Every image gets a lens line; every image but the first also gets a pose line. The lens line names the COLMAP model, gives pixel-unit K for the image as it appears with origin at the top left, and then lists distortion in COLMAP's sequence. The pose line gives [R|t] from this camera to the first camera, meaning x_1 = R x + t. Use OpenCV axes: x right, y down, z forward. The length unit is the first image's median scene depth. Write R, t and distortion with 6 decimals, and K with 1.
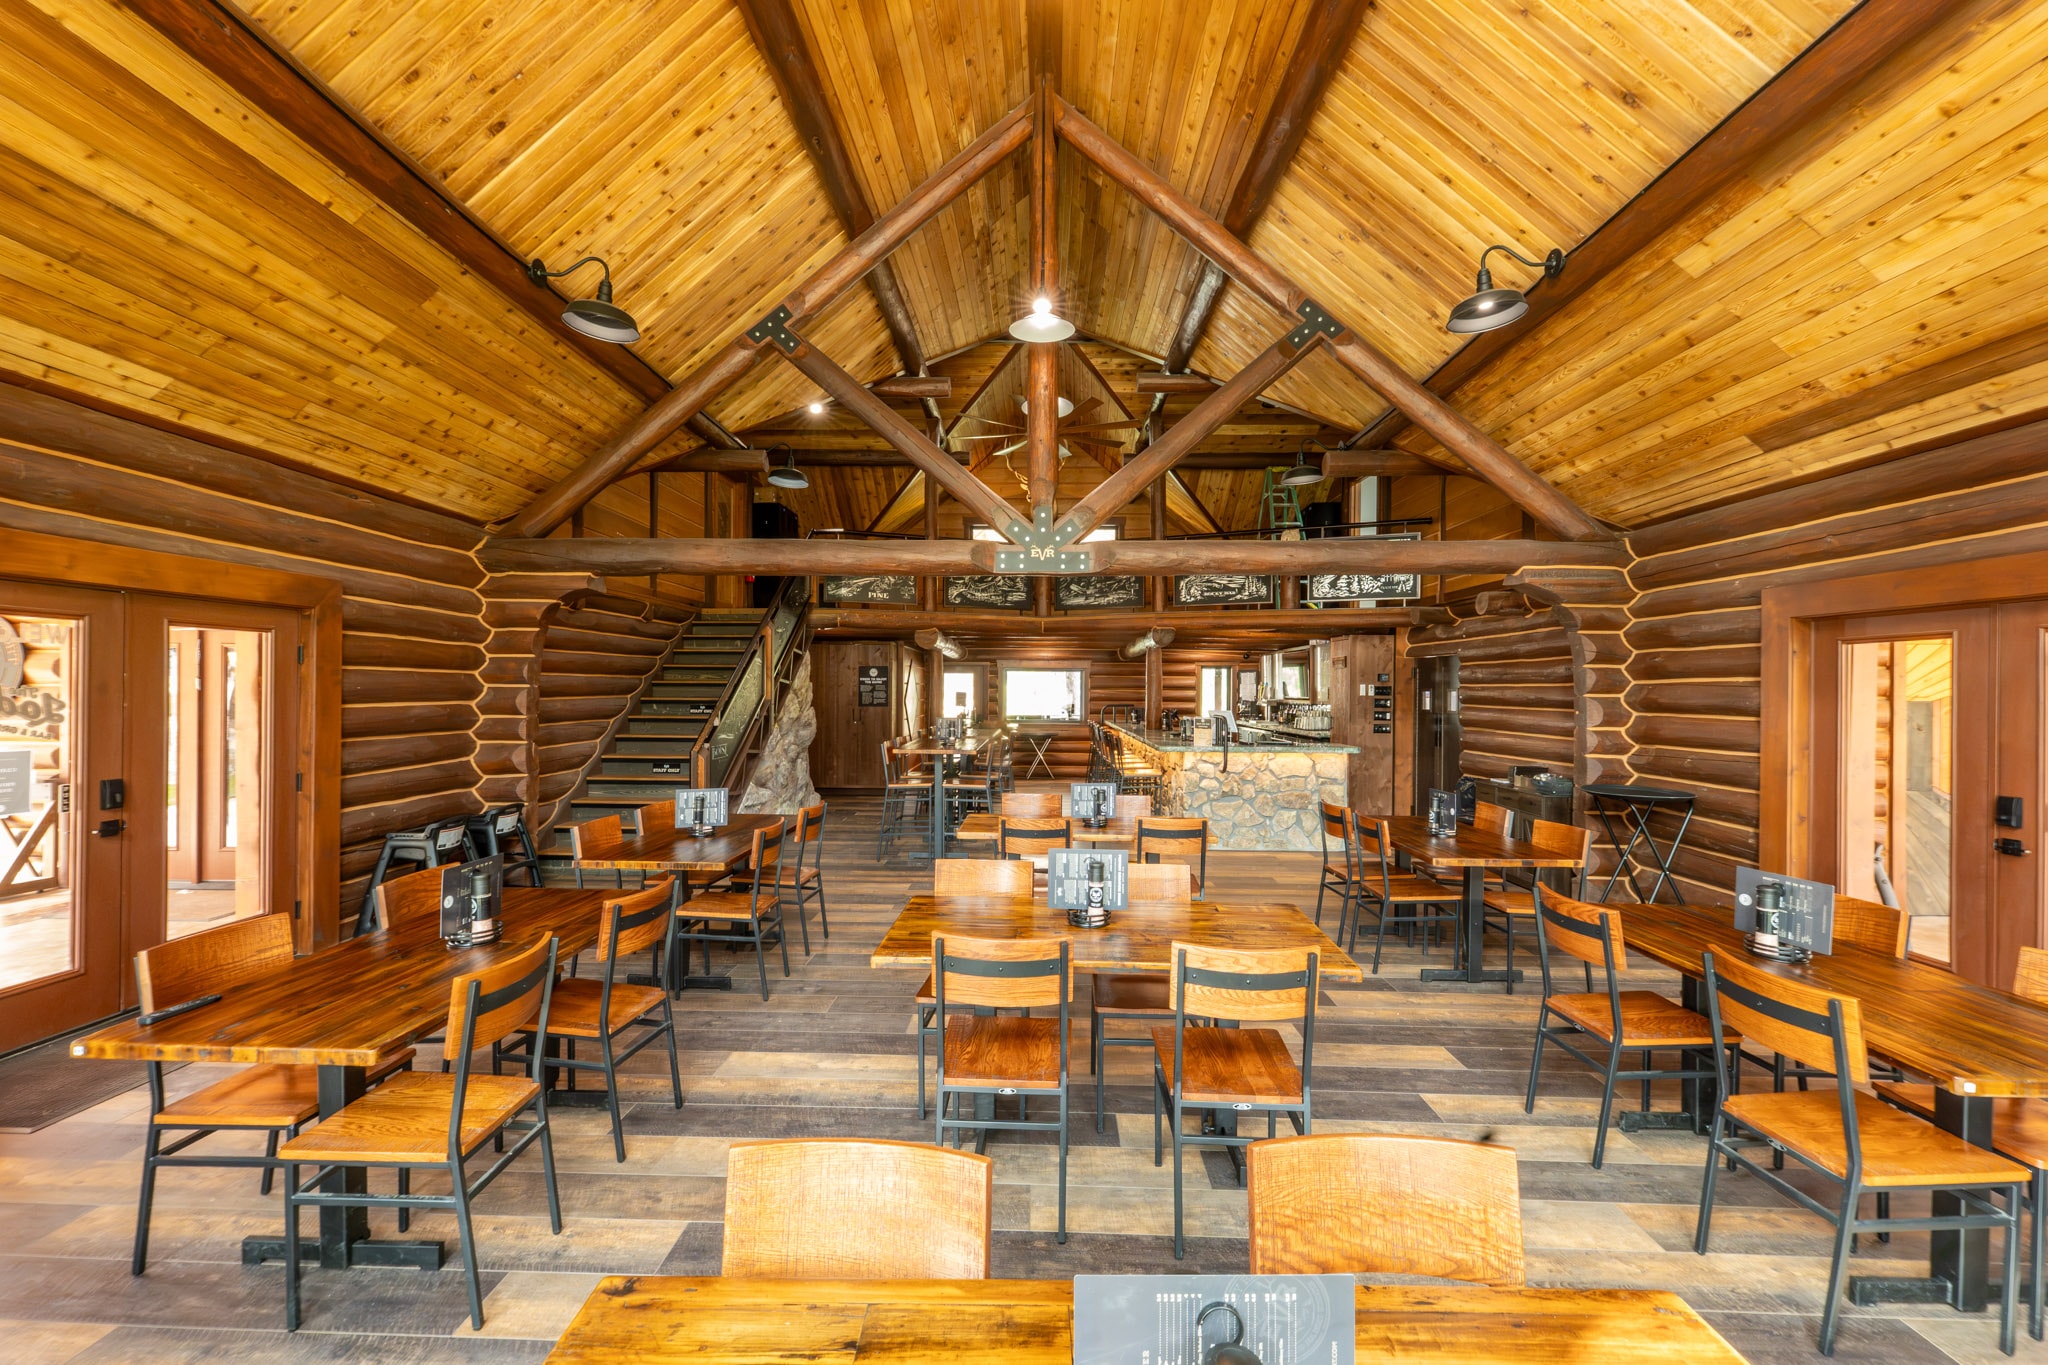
lens RADIAL K [[830.7, 0, 1020.1], [0, 830.7, 690.2], [0, 0, 1]] dist [-0.001416, 0.000336]
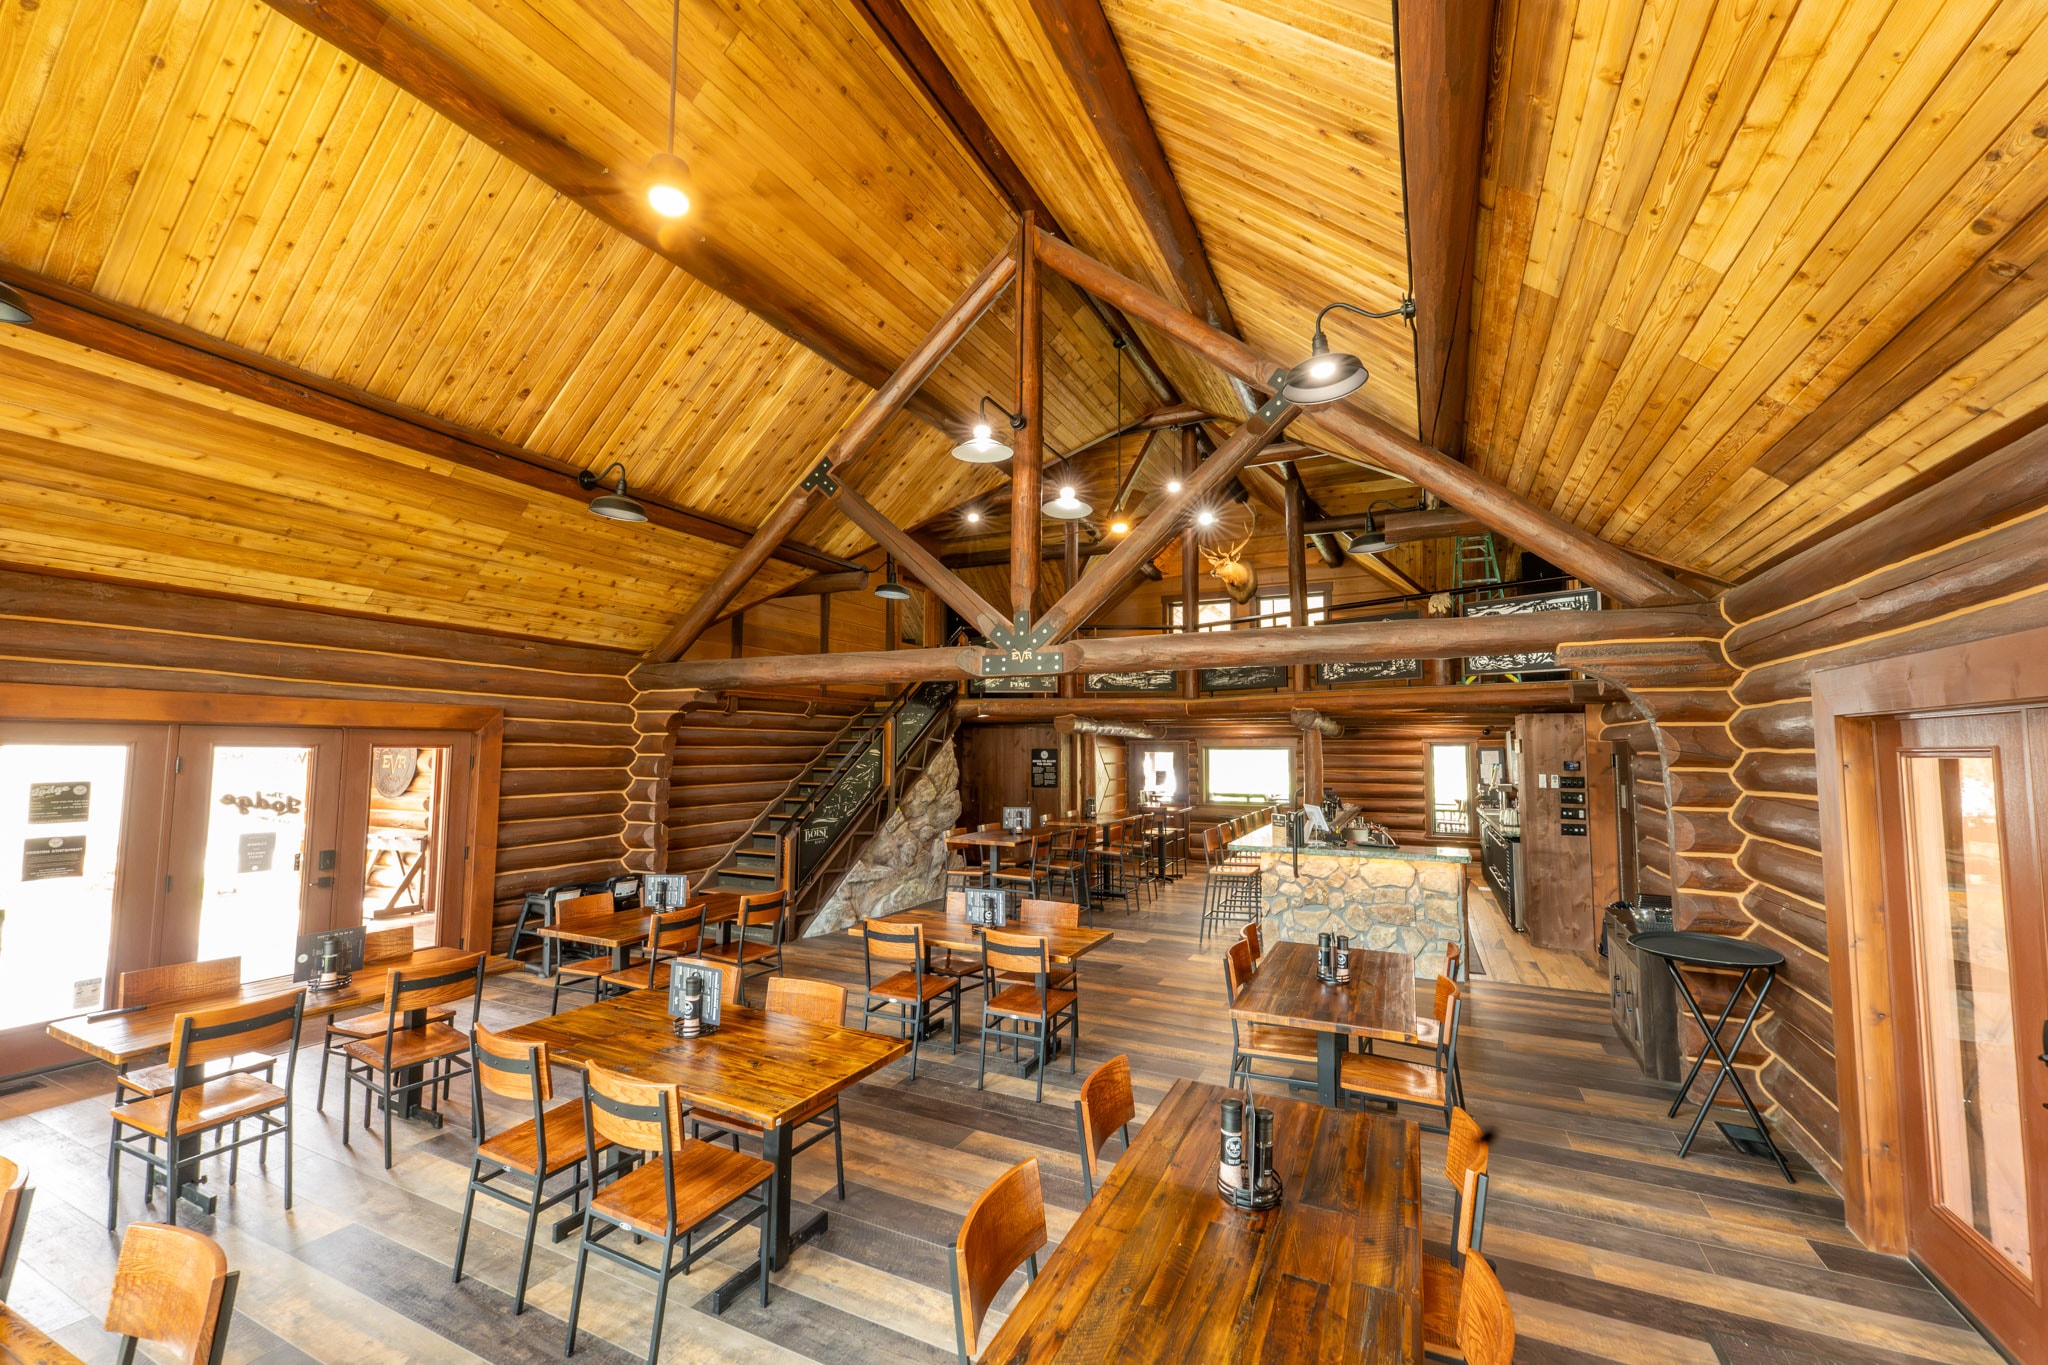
lens RADIAL K [[830.7, 0, 1023.7], [0, 830.7, 688.6], [0, 0, 1]] dist [-0.001416, 0.000336]
pose [[0.911547, -0.033228, -0.409852, 0.455641], [0.000842, 0.996879, -0.078946, -0.043251], [0.411195, 0.071617, 0.908729, 0.067253]]
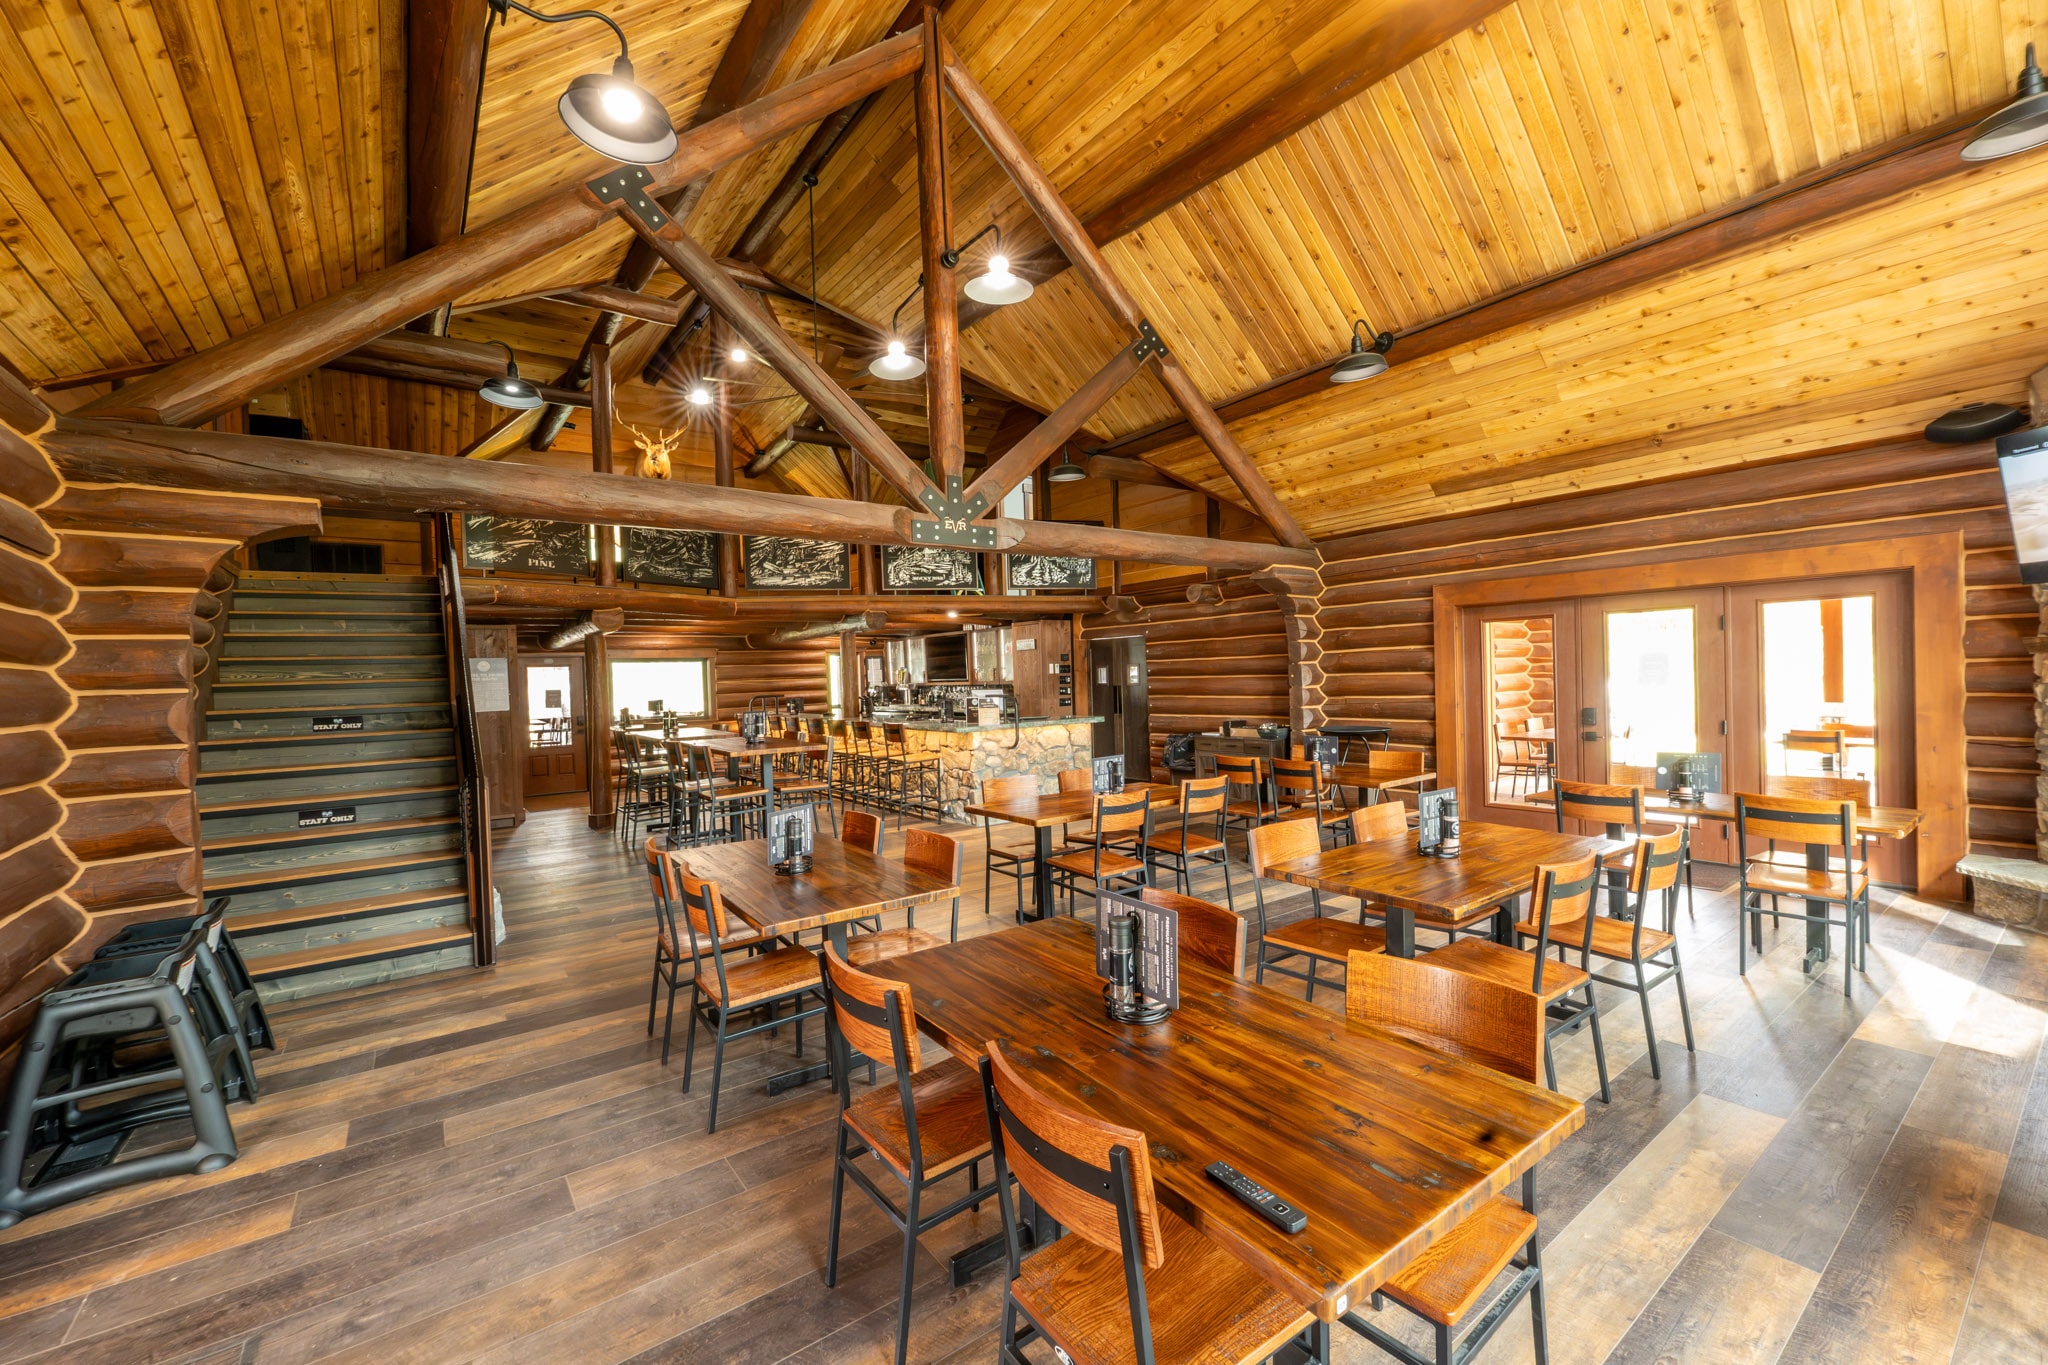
lens RADIAL K [[830.7, 0, 1020.0], [0, 830.7, 688.1], [0, 0, 1]] dist [-0.001416, 0.000336]
pose [[0.787201, -0.042256, 0.615247, -0.507728], [0.038007, 0.999078, 0.019988, 0.003254], [-0.615524, 0.007650, 0.788081, 0.216961]]
